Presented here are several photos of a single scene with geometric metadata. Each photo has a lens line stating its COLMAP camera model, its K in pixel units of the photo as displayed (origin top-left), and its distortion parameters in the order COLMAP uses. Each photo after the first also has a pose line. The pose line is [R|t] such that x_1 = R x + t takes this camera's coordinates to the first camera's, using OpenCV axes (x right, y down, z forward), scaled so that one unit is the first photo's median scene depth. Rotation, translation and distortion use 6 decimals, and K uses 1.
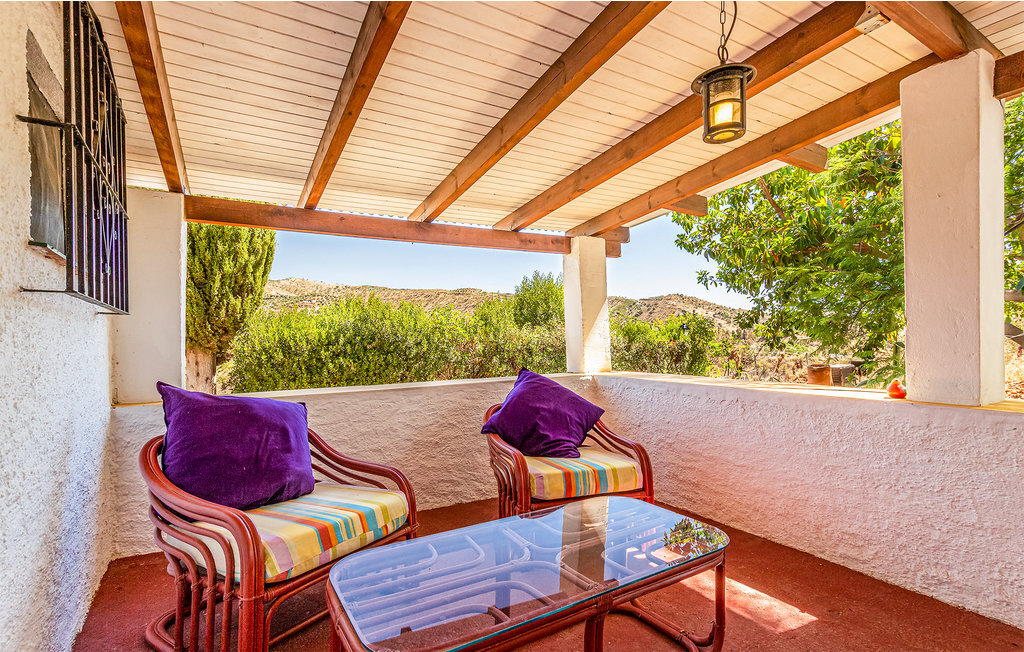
lens RADIAL K [[477.3, 0, 505.9], [0, 477.3, 346.5], [0, 0, 1]] dist [-0.001799, -0.000113]
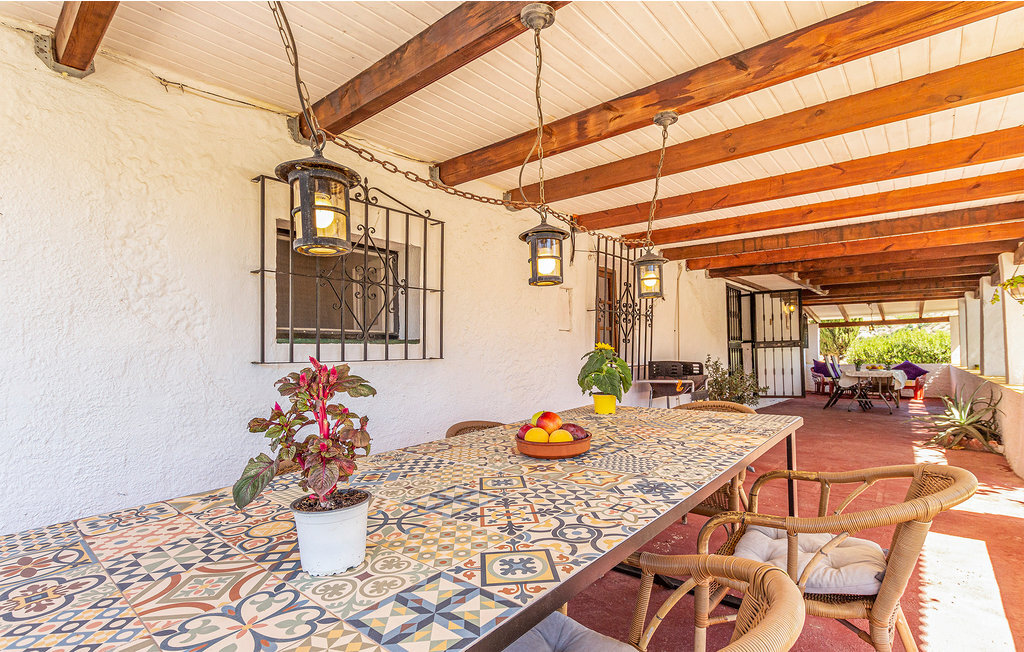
lens RADIAL K [[477.3, 0, 505.9], [0, 477.3, 346.5], [0, 0, 1]] dist [-0.001799, -0.000113]
pose [[0.319930, -0.001167, -0.947440, 1.240004], [-0.005824, 0.999978, -0.003198, -0.016134], [0.947423, 0.006541, 0.319916, -1.501797]]
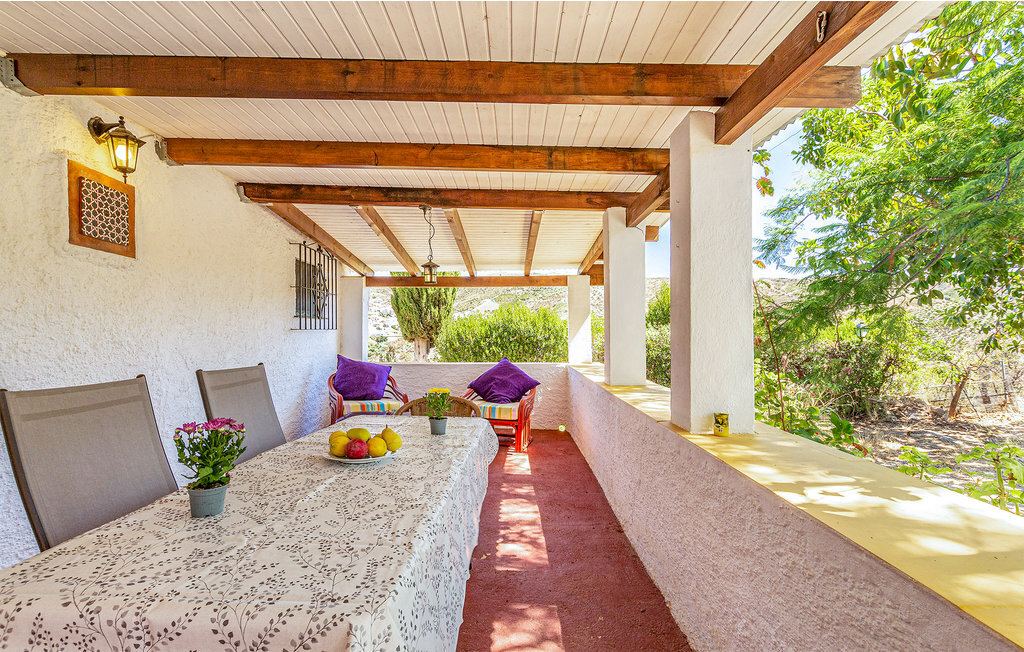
lens RADIAL K [[477.3, 0, 505.9], [0, 477.3, 346.5], [0, 0, 1]] dist [-0.001799, -0.000113]
pose [[0.850600, 0.039165, -0.524352, 0.505610], [-0.026740, 0.999154, 0.031252, -0.026393], [0.525133, -0.012562, 0.850928, -0.279636]]
